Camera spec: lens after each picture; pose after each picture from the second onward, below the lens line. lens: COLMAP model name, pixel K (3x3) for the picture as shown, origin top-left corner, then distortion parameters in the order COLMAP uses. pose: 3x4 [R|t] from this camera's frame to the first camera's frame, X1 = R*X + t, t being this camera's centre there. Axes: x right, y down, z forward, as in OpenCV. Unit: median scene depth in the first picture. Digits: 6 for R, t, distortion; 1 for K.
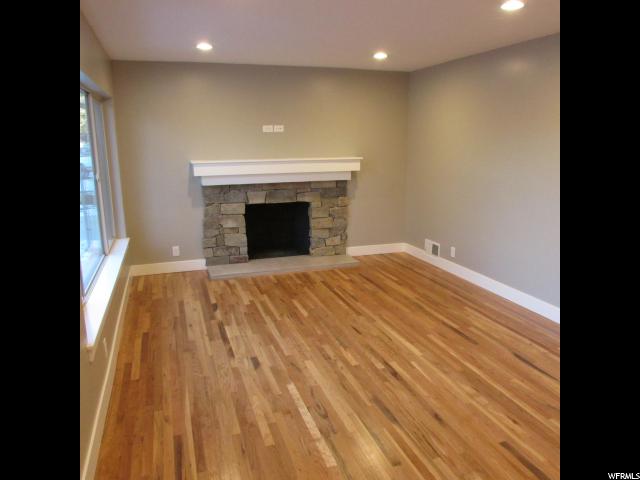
lens RADIAL K [[457.3, 0, 320.0], [0, 457.3, 240.0], [0, 0, 1]] dist [-0.001403, -0.000279]
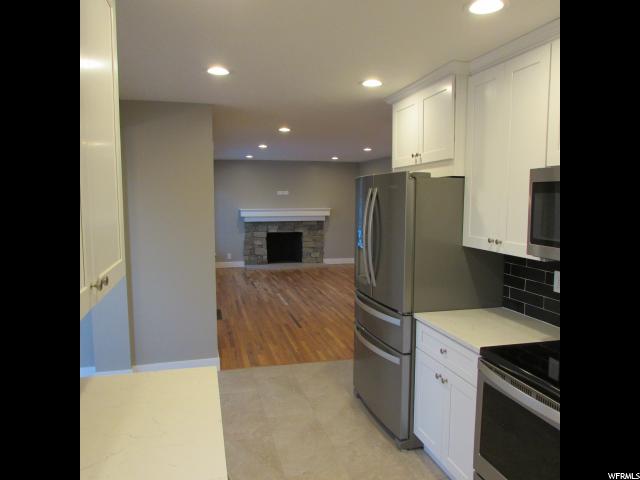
lens RADIAL K [[457.3, 0, 320.0], [0, 457.3, 240.0], [0, 0, 1]] dist [-0.001403, -0.000279]
pose [[0.997568, 0.014337, -0.068204, 0.180377], [-0.022505, 0.992453, -0.120547, 0.172019], [0.065961, 0.121788, 0.990362, -0.826703]]
